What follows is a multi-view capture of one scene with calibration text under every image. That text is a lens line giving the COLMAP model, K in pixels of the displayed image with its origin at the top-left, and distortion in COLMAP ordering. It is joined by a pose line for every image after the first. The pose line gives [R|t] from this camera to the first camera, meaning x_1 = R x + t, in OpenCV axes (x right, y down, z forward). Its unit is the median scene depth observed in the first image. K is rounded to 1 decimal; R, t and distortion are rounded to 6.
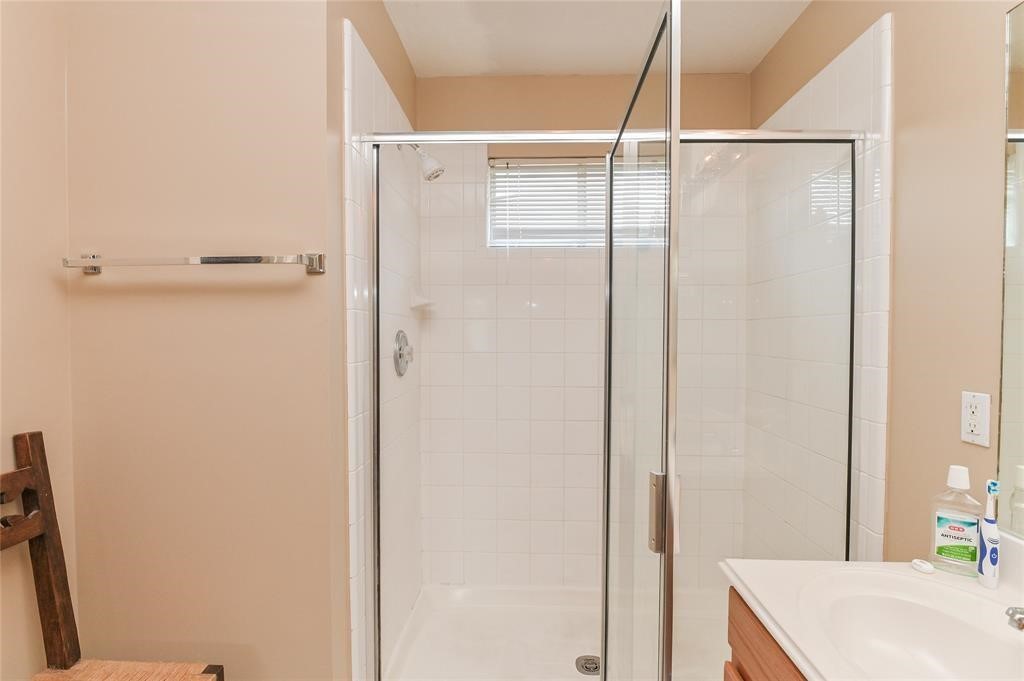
lens RADIAL K [[495.2, 0, 509.9], [0, 495.2, 347.3], [0, 0, 1]] dist [-0.023650, -0.000975]
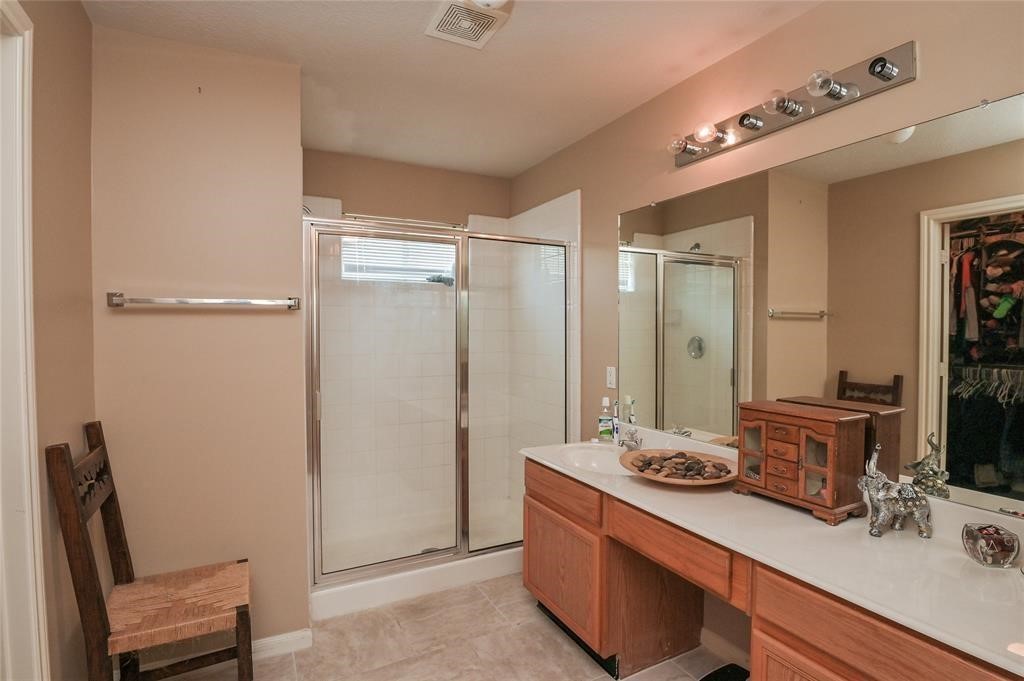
lens RADIAL K [[511.5, 0, 510.5], [0, 511.5, 342.4], [0, 0, 1]] dist [-0.021710, -0.006900]
pose [[0.867059, -0.017207, 0.497908, -0.729970], [0.018311, 0.999829, 0.002666, -0.042692], [-0.497868, 0.006806, 0.867226, -0.951186]]
